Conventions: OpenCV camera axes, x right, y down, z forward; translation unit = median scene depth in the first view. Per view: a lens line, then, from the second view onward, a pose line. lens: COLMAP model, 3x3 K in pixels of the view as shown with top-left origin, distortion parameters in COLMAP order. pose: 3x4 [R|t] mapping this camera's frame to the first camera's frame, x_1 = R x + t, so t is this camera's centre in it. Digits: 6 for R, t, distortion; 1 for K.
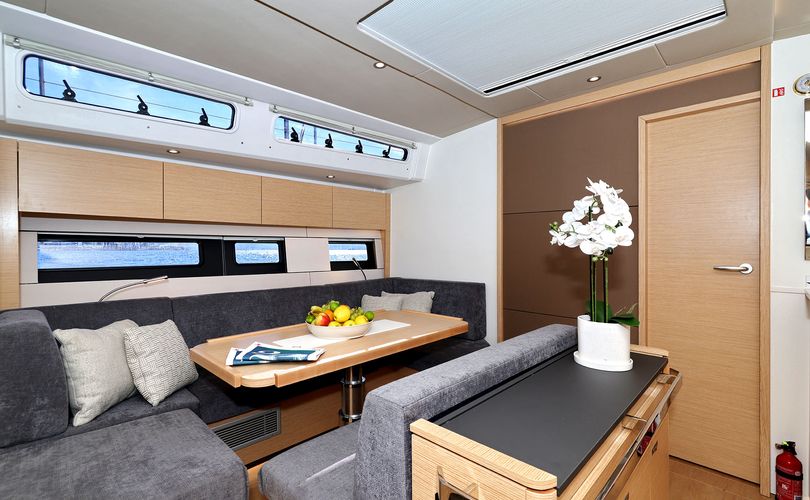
lens RADIAL K [[385.4, 0, 388.9], [0, 385.4, 244.9], [0, 0, 1]] dist [0.011729, 0.000408]
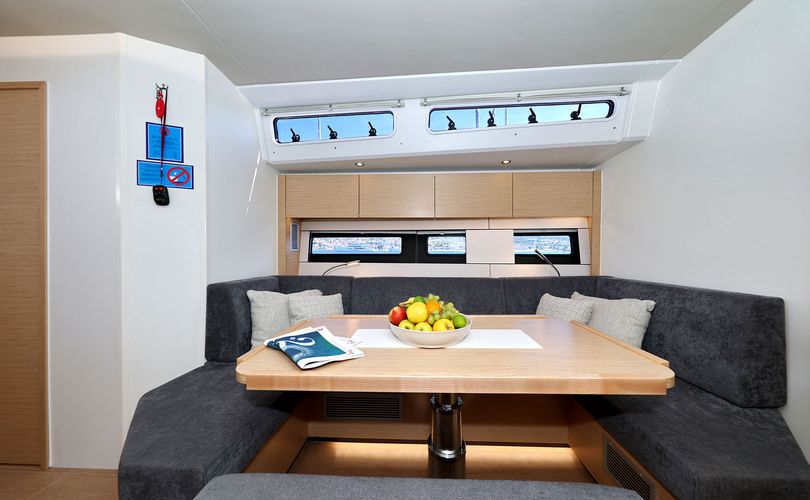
lens RADIAL K [[265.5, 0, 423.7], [0, 265.5, 251.5], [0, 0, 1]] dist [0.006770, -0.003345]
pose [[0.680966, 0.002729, -0.732310, 0.180952], [0.003189, 0.999973, 0.006692, 0.033873], [0.732308, -0.006892, 0.680939, 0.416947]]
